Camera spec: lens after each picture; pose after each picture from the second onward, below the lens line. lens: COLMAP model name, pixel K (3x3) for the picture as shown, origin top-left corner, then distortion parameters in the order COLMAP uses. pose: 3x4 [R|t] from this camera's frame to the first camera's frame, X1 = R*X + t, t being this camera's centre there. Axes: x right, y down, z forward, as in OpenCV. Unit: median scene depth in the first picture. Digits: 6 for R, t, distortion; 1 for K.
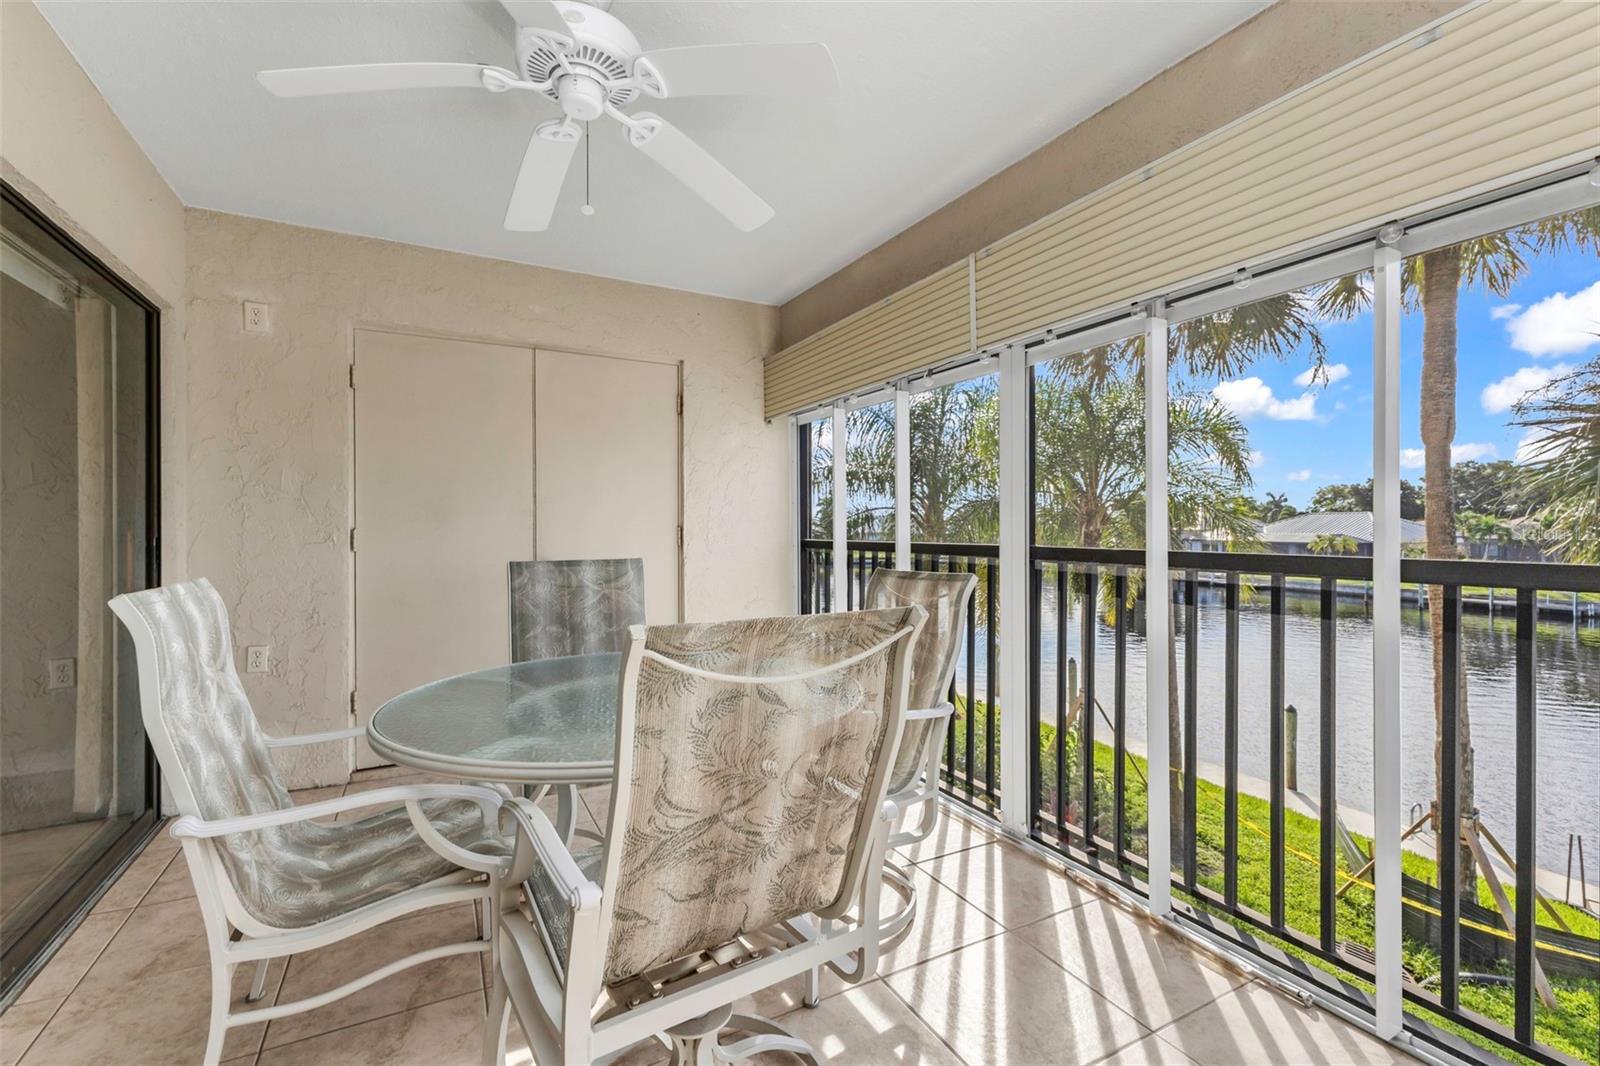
lens RADIAL K [[705.7, 0, 806.6], [0, 705.7, 537.0], [0, 0, 1]] dist [0.001992, 0.000561]
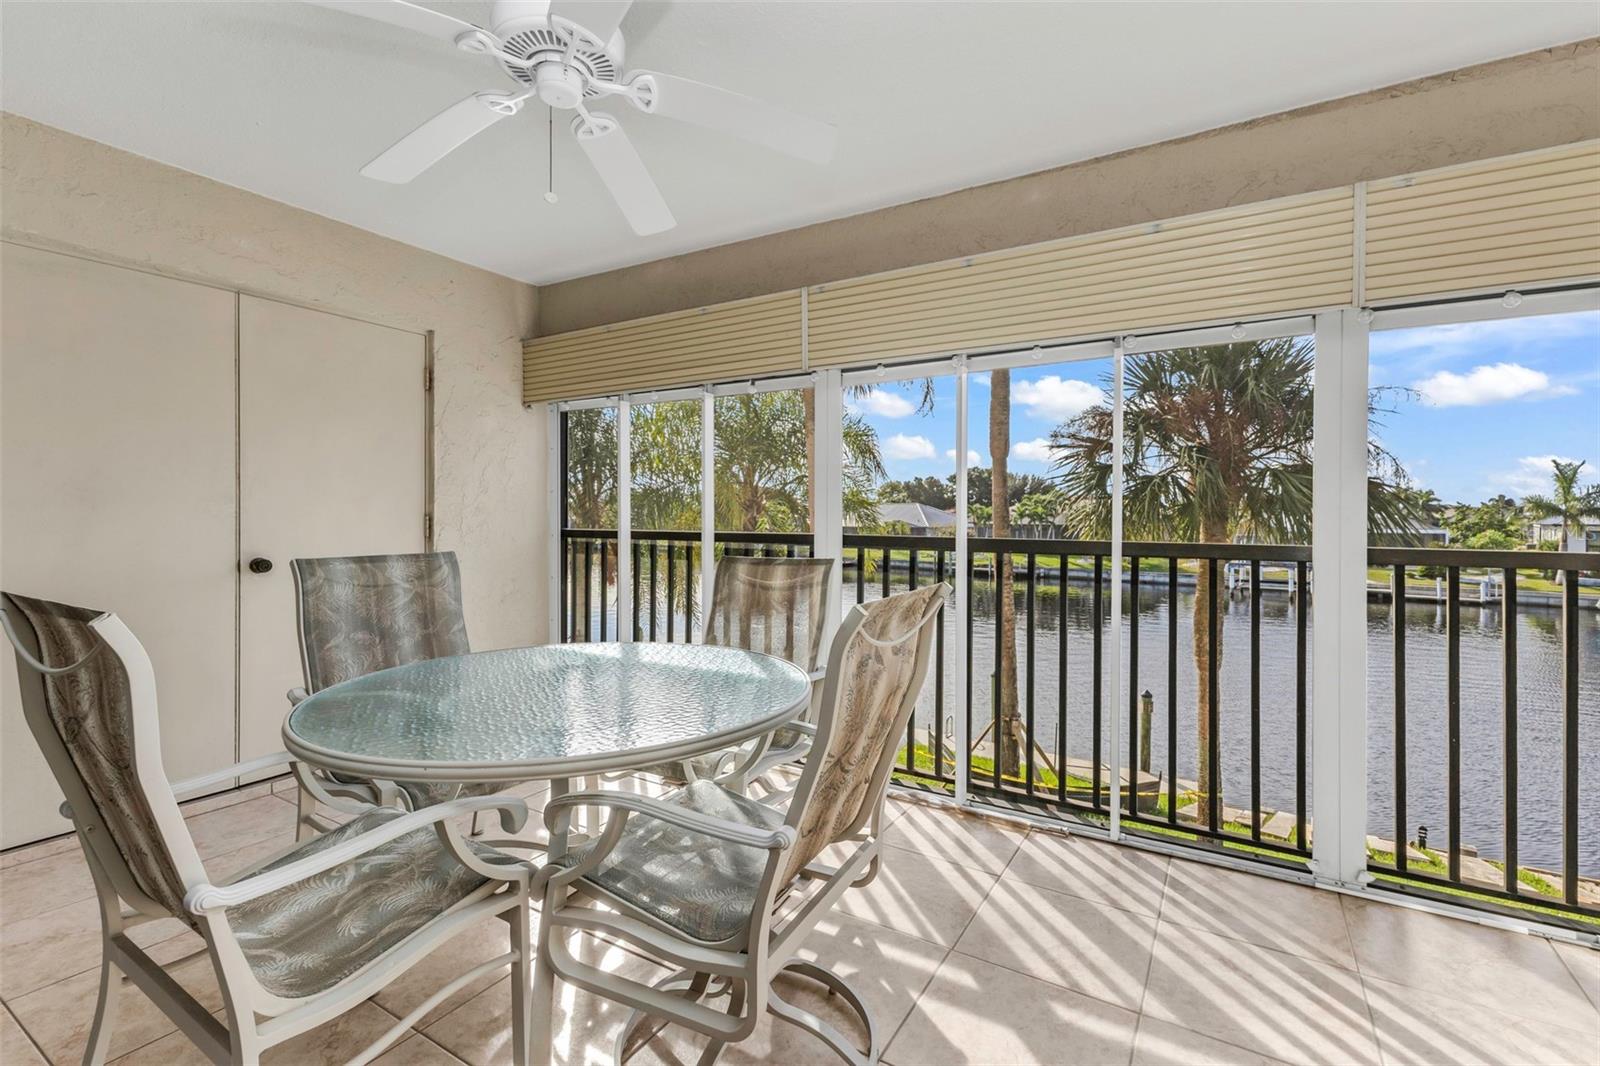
lens RADIAL K [[697.3, 0, 801.3], [0, 697.3, 527.0], [0, 0, 1]] dist [0.014898, -0.000262]
pose [[0.868382, -0.005579, 0.495864, -0.299082], [0.003103, 0.999978, 0.005816, -0.005650], [-0.495885, -0.003512, 0.868381, -0.011510]]
